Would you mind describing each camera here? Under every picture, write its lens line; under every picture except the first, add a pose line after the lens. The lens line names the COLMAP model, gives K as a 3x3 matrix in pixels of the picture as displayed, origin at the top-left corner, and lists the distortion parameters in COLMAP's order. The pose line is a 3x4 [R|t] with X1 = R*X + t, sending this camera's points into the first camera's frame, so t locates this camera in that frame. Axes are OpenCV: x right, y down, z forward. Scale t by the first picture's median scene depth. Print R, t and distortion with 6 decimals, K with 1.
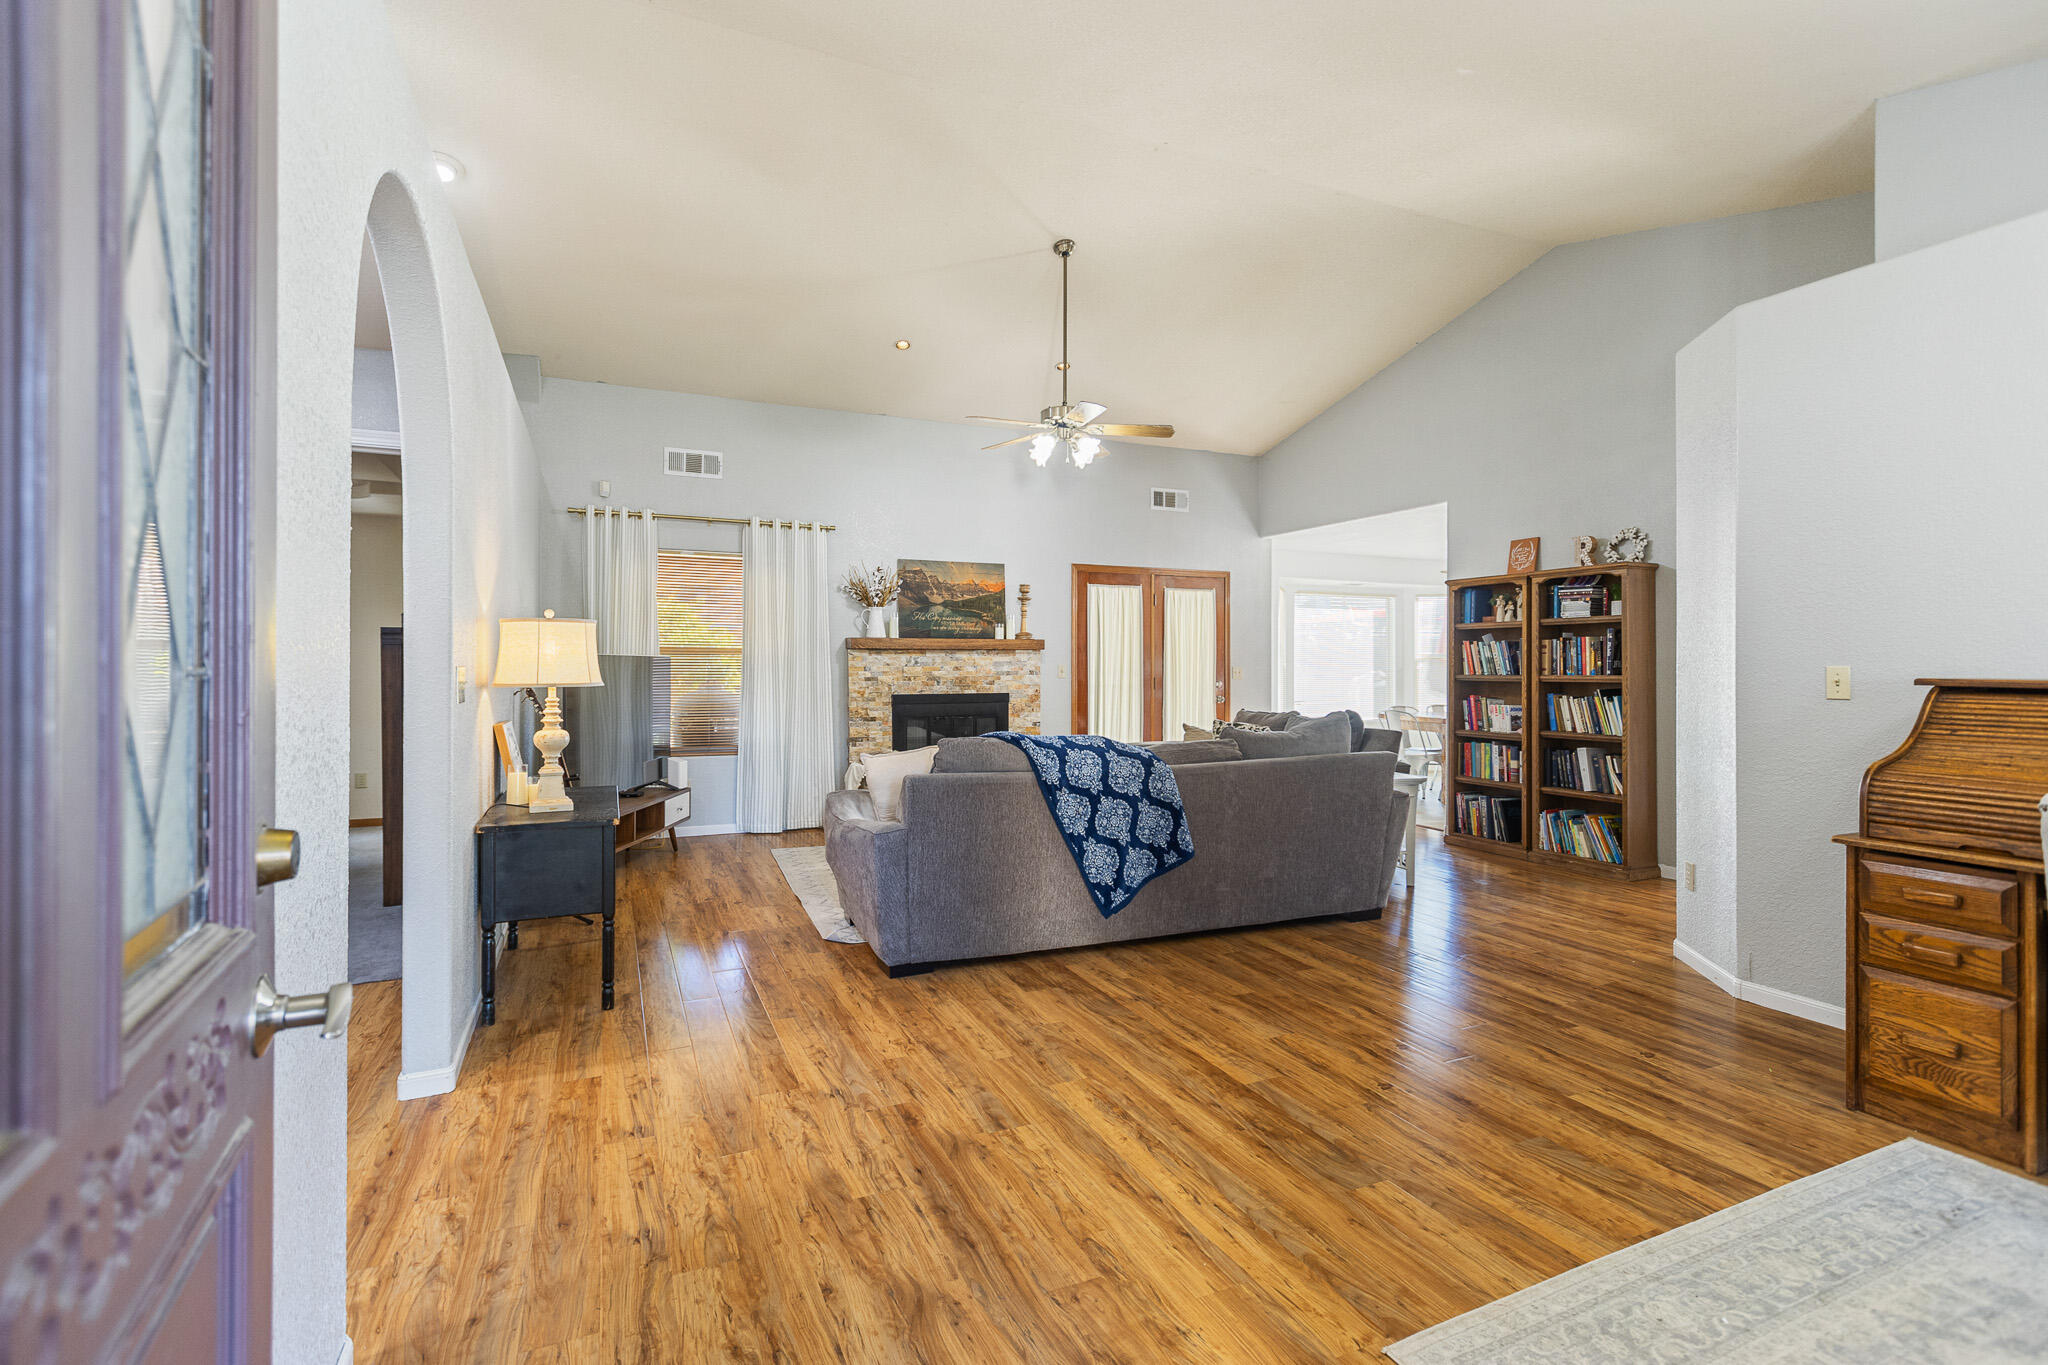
lens RADIAL K [[940.0, 0, 1022.0], [0, 940.0, 664.9], [0, 0, 1]] dist [0.004736, -0.001280]
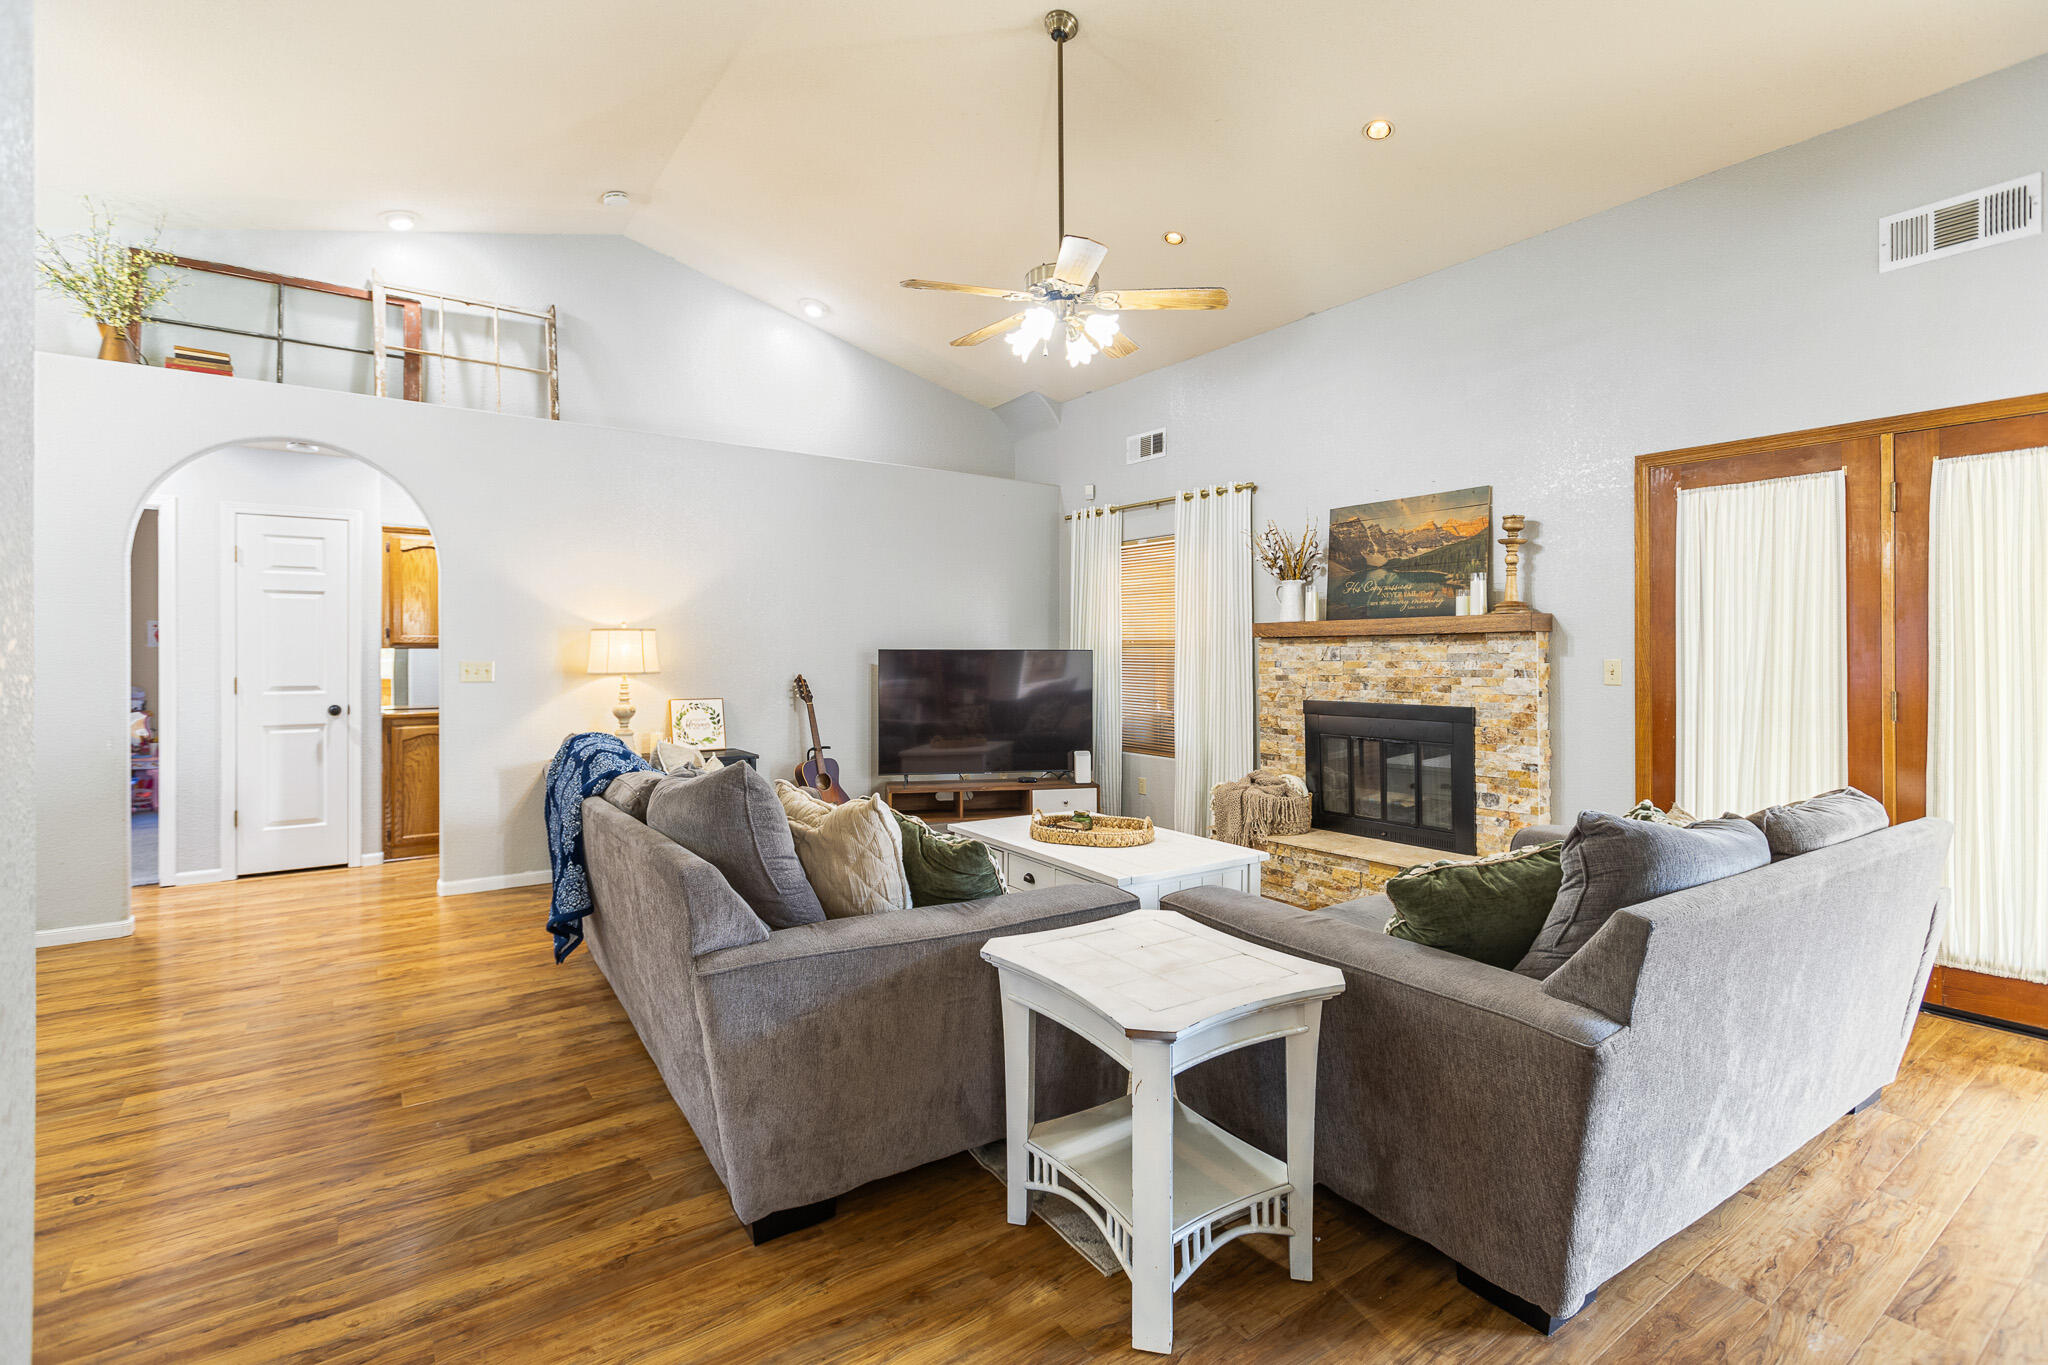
lens RADIAL K [[940.0, 0, 1030.5], [0, 940.0, 653.8], [0, 0, 1]] dist [0.004736, -0.001280]
pose [[0.212494, -0.001731, -0.977161, 0.995253], [-0.000041, 0.999998, -0.001780, -0.005324], [0.977162, 0.000418, 0.212493, 1.227346]]
